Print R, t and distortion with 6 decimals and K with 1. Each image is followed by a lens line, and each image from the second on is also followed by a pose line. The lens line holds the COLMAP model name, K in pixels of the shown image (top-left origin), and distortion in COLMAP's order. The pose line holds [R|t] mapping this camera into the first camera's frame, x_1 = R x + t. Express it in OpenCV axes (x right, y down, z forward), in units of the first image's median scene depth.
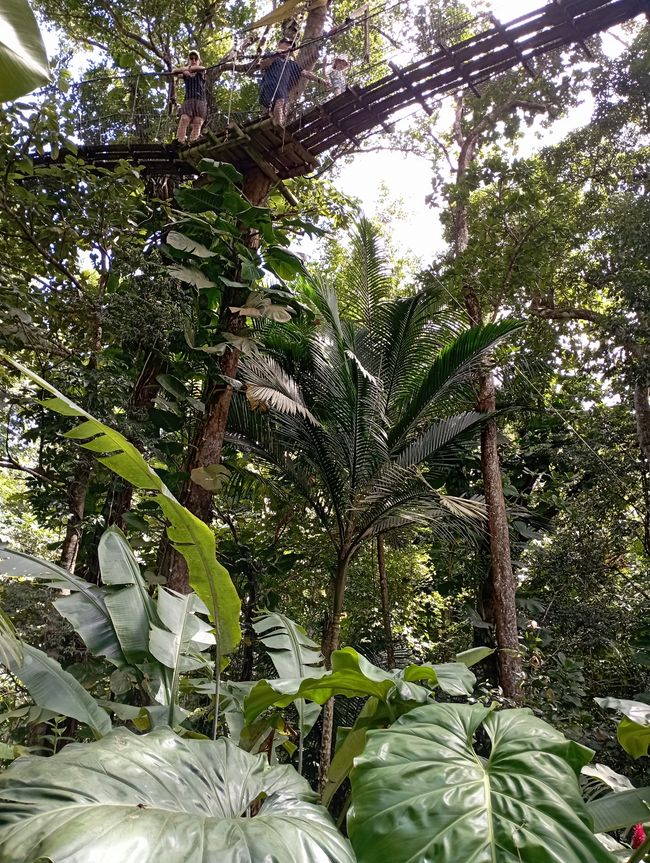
lens RADIAL K [[706.1, 0, 325.0], [0, 706.1, 431.5], [0, 0, 1]] dist [0.106075, -0.148450]
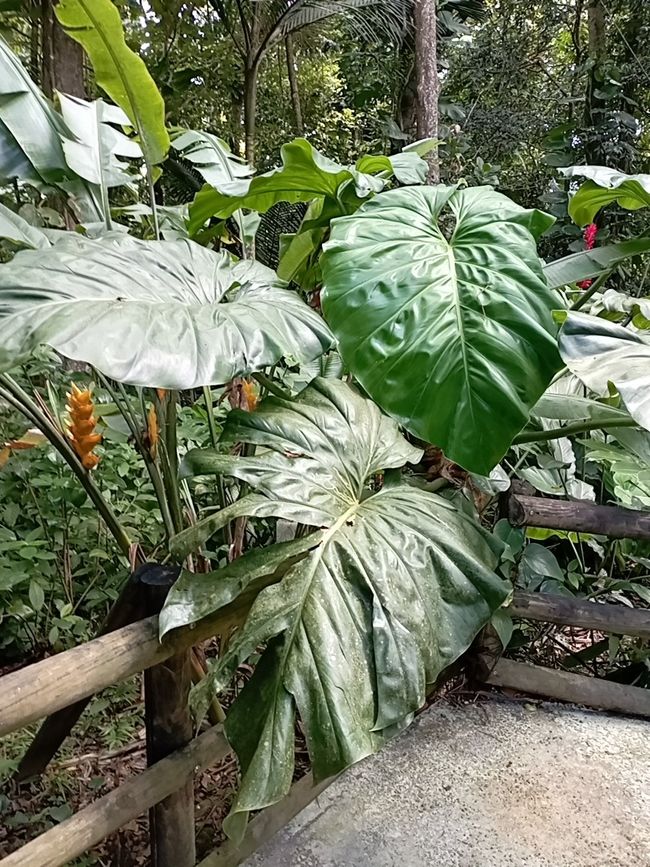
lens RADIAL K [[709.4, 0, 325.0], [0, 709.4, 433.5], [0, 0, 1]] dist [0.106075, -0.148450]
pose [[0.990943, -0.100725, 0.088801, -0.071415], [0.027622, 0.800074, 0.599265, 0.072679], [-0.131408, -0.591385, 0.795611, 0.056128]]
